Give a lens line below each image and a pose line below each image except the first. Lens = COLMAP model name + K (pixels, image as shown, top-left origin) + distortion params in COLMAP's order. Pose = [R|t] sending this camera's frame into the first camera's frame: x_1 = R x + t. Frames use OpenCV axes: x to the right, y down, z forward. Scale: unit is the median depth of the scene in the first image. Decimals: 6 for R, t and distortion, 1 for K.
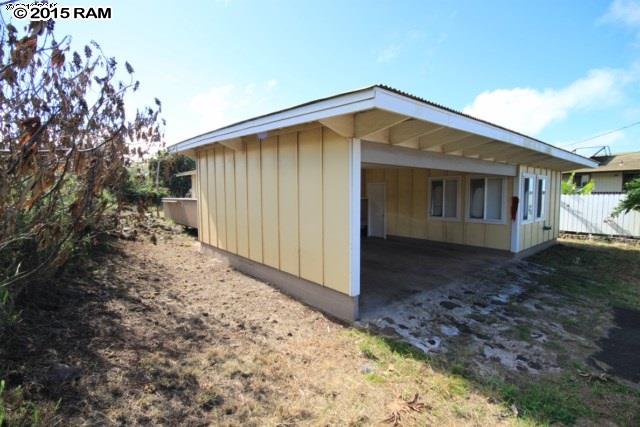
lens RADIAL K [[293.5, 0, 320.0], [0, 293.5, 213.5], [0, 0, 1]] dist [0.000854, 0.000163]
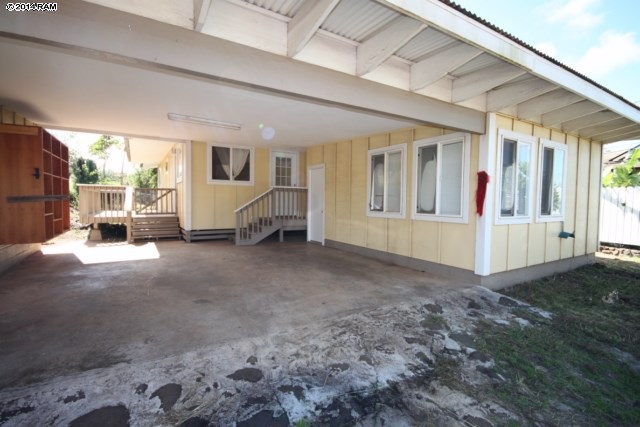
lens RADIAL K [[304.2, 0, 320.0], [0, 304.2, 213.5], [0, 0, 1]] dist [-0.002430, -0.000519]
pose [[0.990180, 0.022068, -0.138044, 0.399245], [-0.025261, 0.999451, -0.021418, 0.034949], [0.137495, 0.024695, 0.990195, 0.363059]]
